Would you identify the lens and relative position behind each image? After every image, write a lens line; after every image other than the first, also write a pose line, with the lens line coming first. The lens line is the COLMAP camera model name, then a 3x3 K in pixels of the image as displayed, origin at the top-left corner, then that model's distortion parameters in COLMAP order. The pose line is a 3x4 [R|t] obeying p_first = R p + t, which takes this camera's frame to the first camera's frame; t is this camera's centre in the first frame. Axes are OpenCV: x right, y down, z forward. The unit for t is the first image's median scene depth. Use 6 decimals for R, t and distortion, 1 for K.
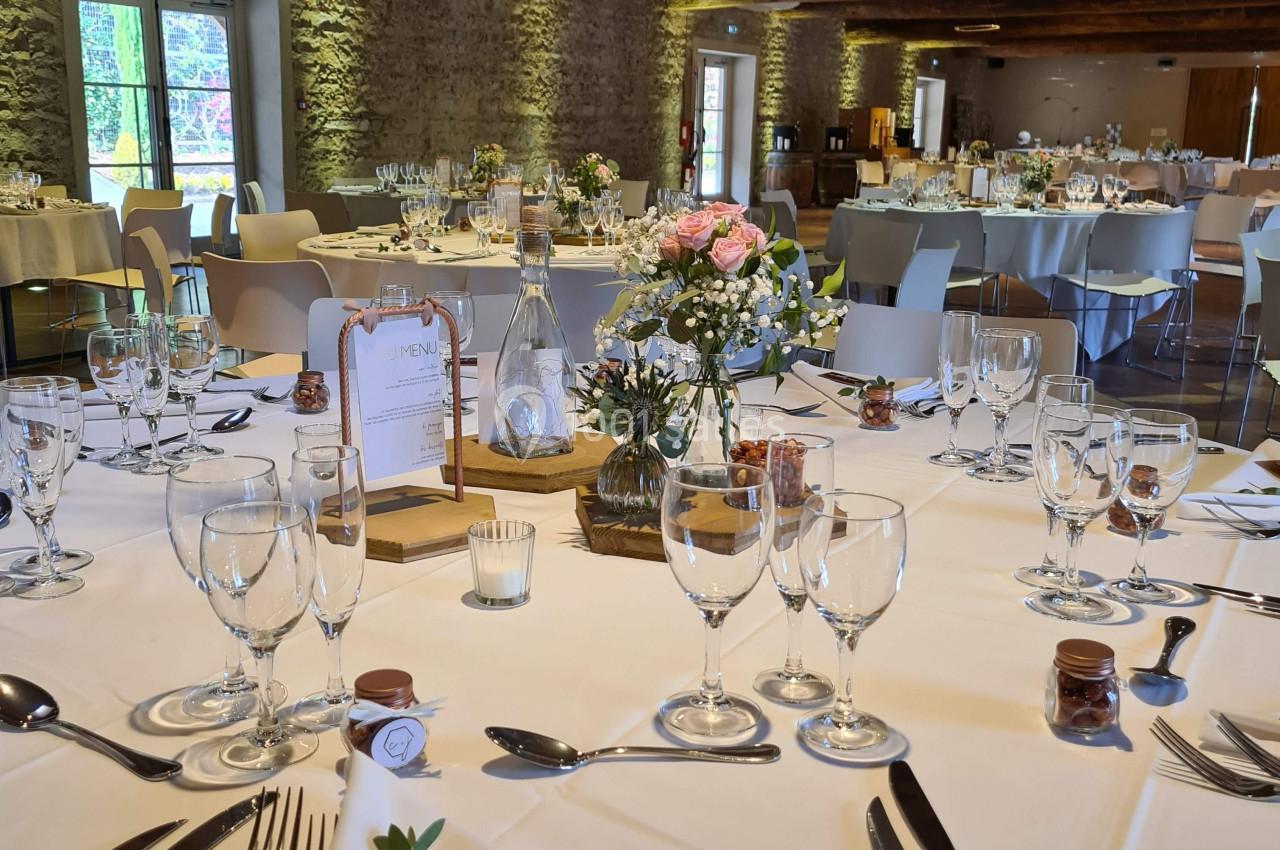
lens RADIAL K [[1266.2, 0, 638.8], [0, 1266.2, 421.2], [0, 0, 1]] dist [0.044985, 0.000000]
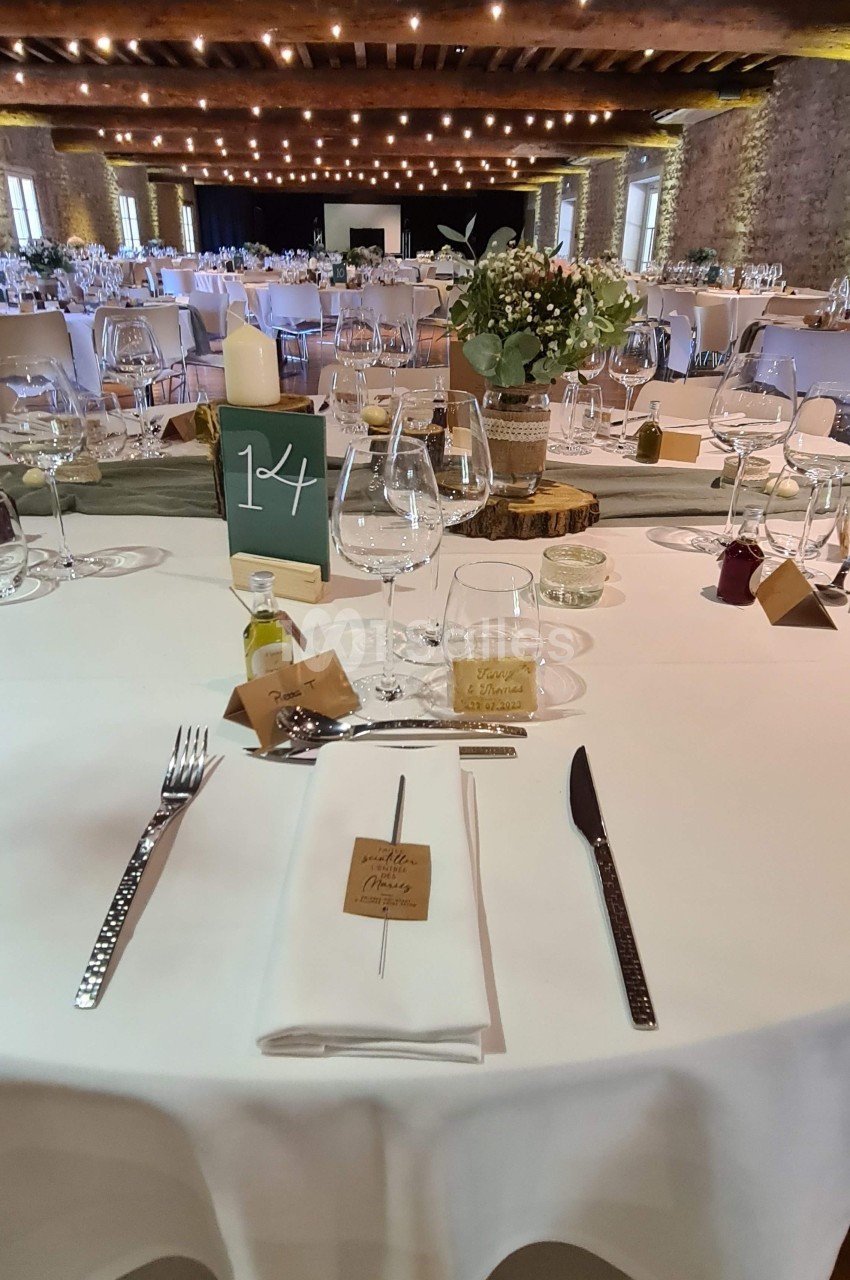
lens RADIAL K [[776.4, 0, 420.3], [0, 776.4, 644.3], [0, 0, 1]] dist [0.008606, -0.004843]
pose [[-0.849978, 0.222885, -0.477346, 0.619324], [-0.137155, 0.781224, 0.608997, -0.339572], [0.508650, 0.583105, -0.633454, 1.525971]]
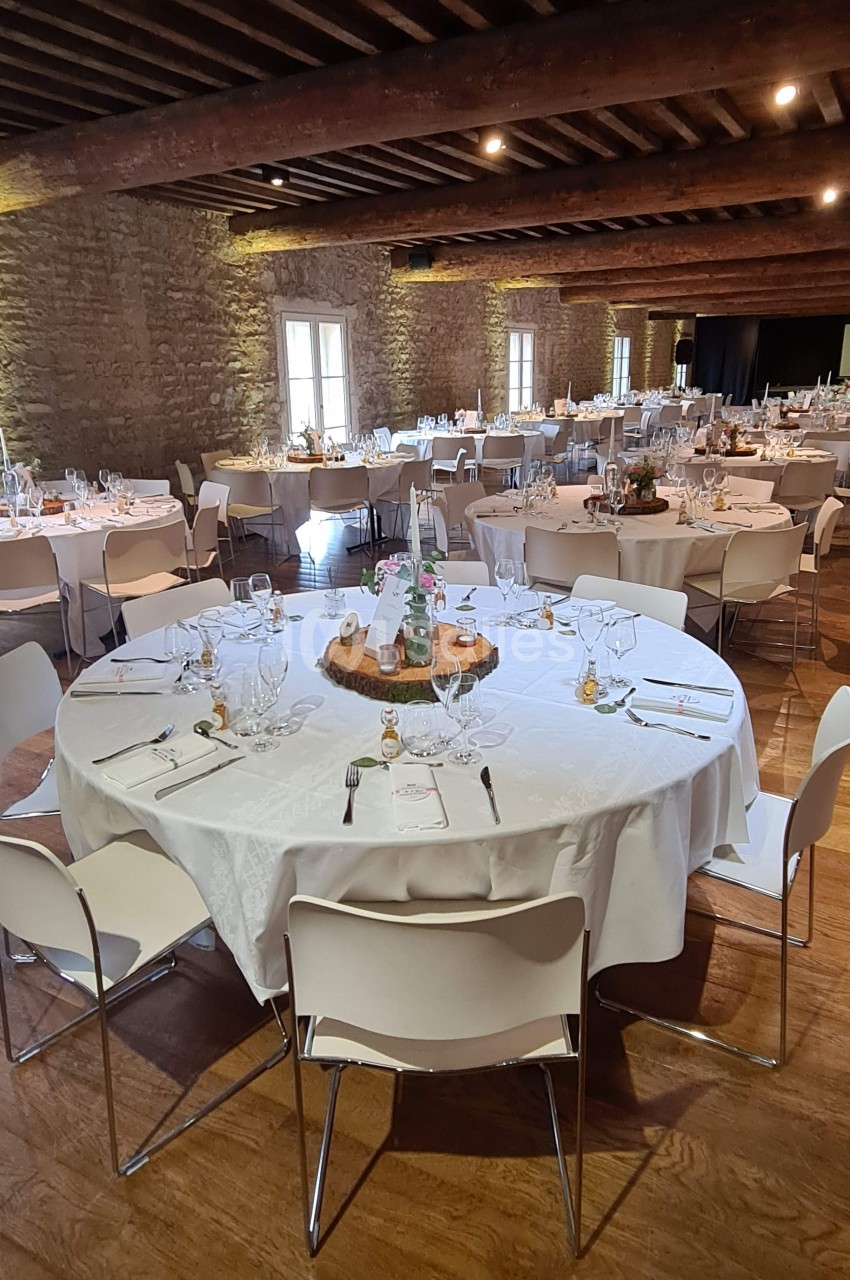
lens RADIAL K [[864.0, 0, 425.9], [0, 864.0, 622.5], [0, 0, 1]] dist [-0.000860, 0.006009]
pose [[-0.999650, 0.021805, -0.015003, 0.596321], [0.011575, 0.869914, 0.493068, -0.355058], [0.023803, 0.492722, -0.869861, 1.445072]]
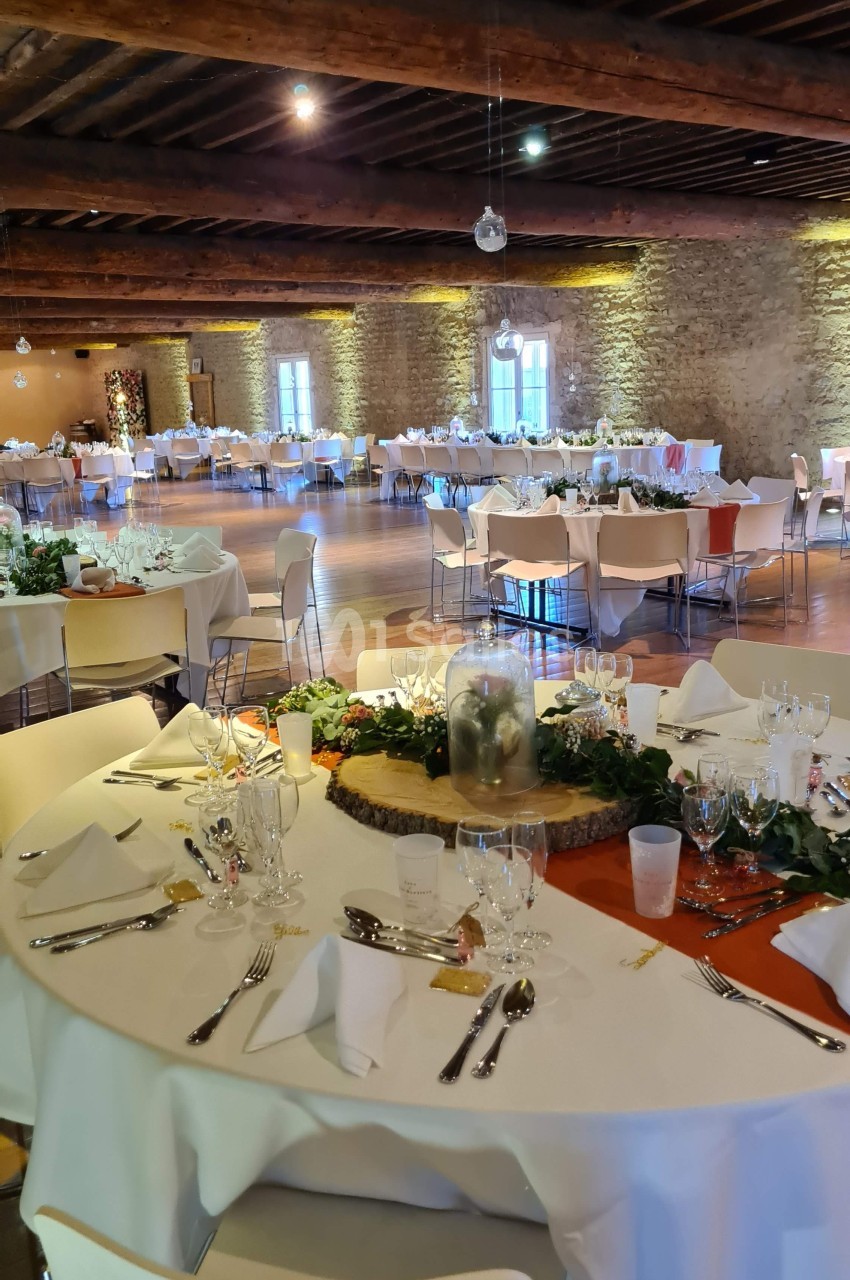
lens RADIAL K [[1124.1, 0, 403.5], [0, 1124.1, 637.0], [0, 0, 1]] dist [0.061047, -0.034971]
pose [[0.433637, -0.219330, 0.873987, -0.398877], [0.244699, 0.962139, 0.120043, -0.104373], [-0.867227, 0.161809, 0.470889, 0.333223]]
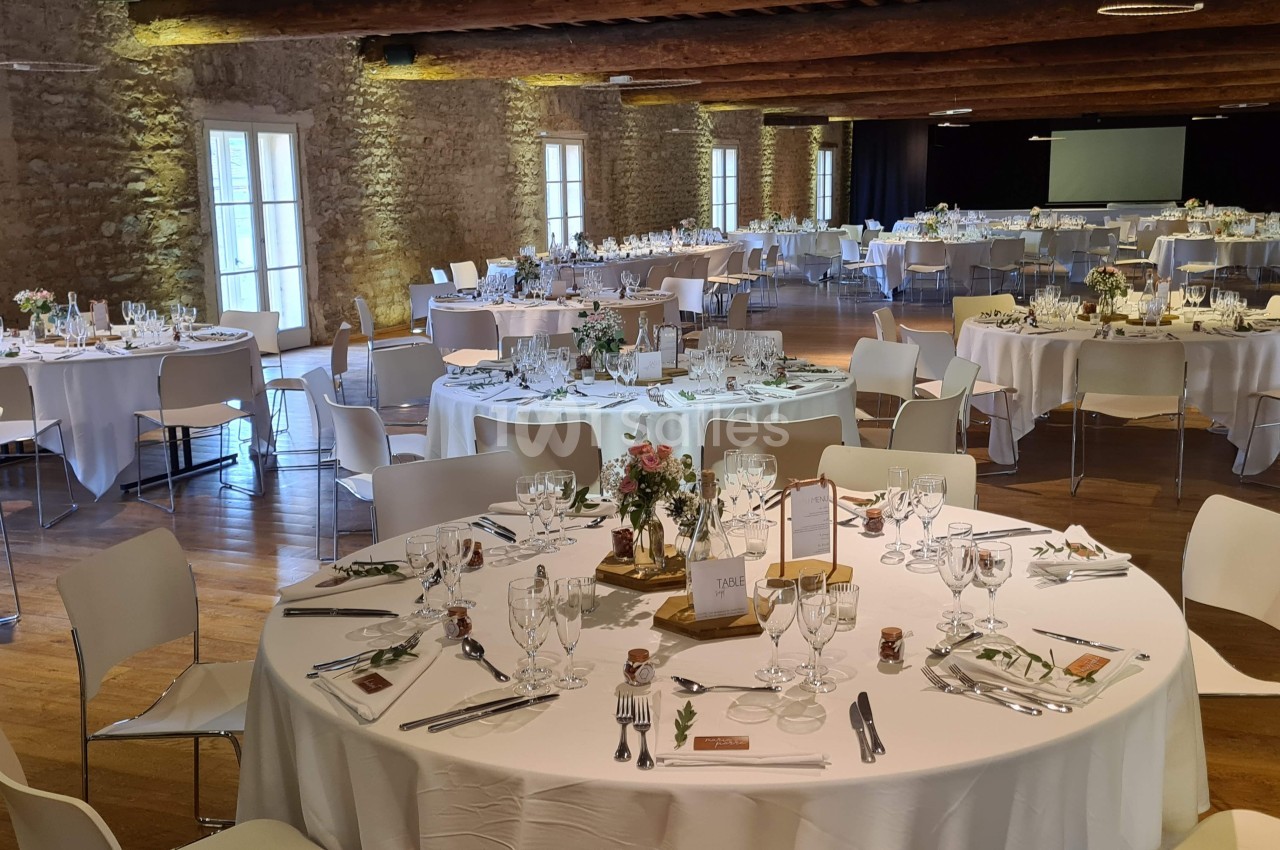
lens RADIAL K [[1381.2, 0, 645.3], [0, 1381.2, 435.3], [0, 0, 1]] dist [0.047266, 0.000000]
pose [[-0.992555, 0.034617, -0.116773, 0.535490], [-0.014401, 0.918679, 0.394743, -0.392916], [0.120942, 0.393486, -0.911341, 1.600421]]
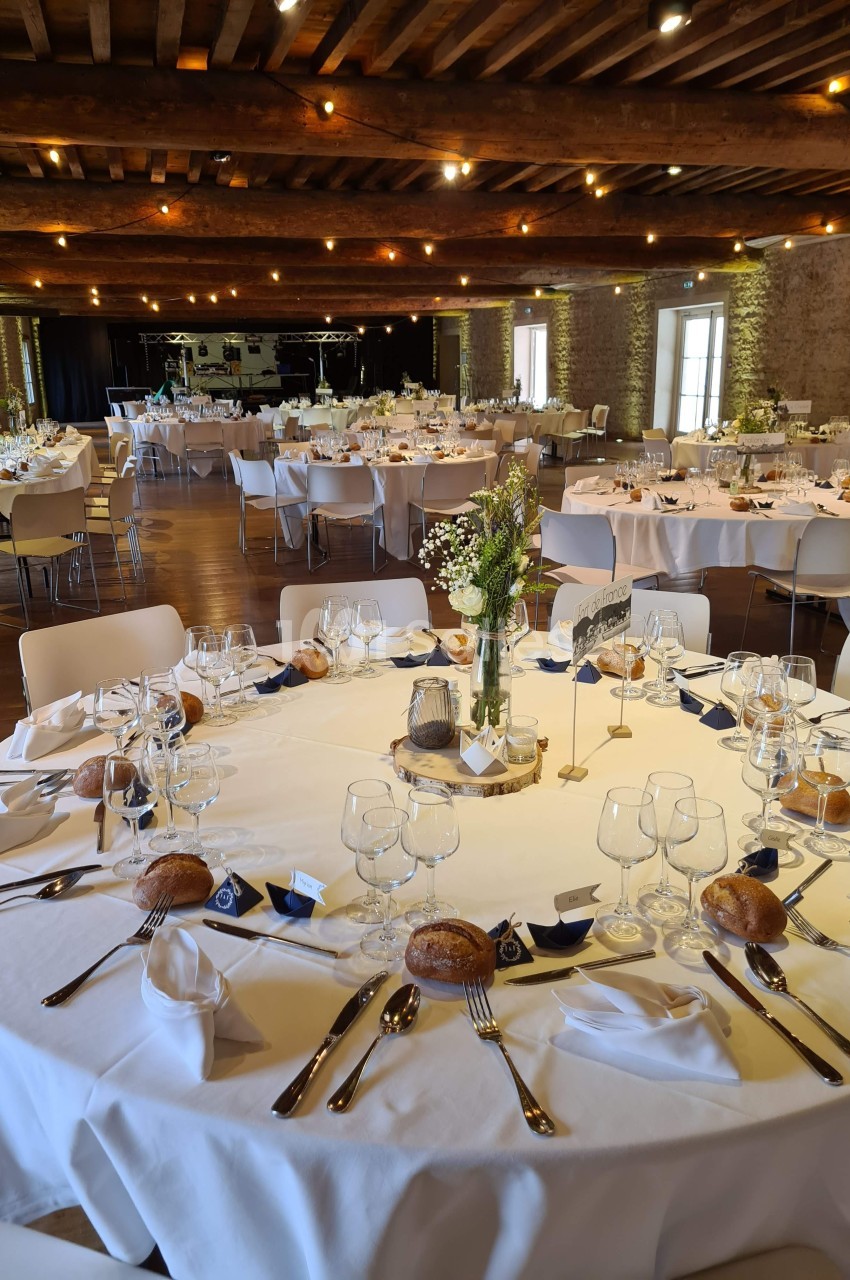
lens RADIAL K [[947.6, 0, 418.5], [0, 947.6, 639.3], [0, 0, 1]] dist [0.066990, -0.048681]
pose [[-0.705592, 0.201259, -0.679437, 0.764307], [-0.146494, 0.896678, 0.417742, -0.304098], [0.693310, 0.394290, -0.603206, 1.260970]]
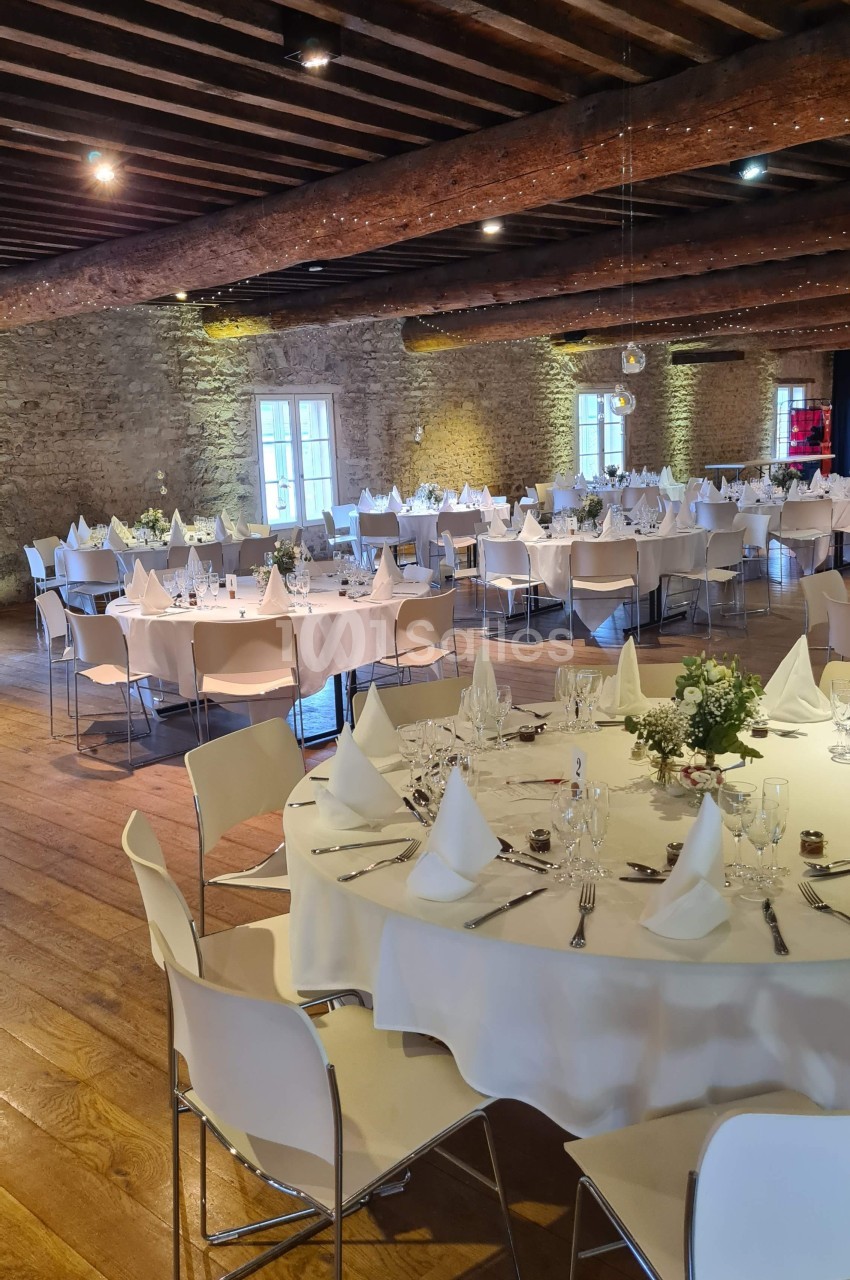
lens RADIAL K [[1124.1, 0, 413.4], [0, 1124.1, 646.4], [0, 0, 1]] dist [0.061047, -0.034971]
pose [[-0.967291, -0.006057, 0.253596, 0.115414], [0.097438, 0.914150, 0.393491, -0.309951], [-0.234209, 0.405330, -0.883659, 1.226884]]
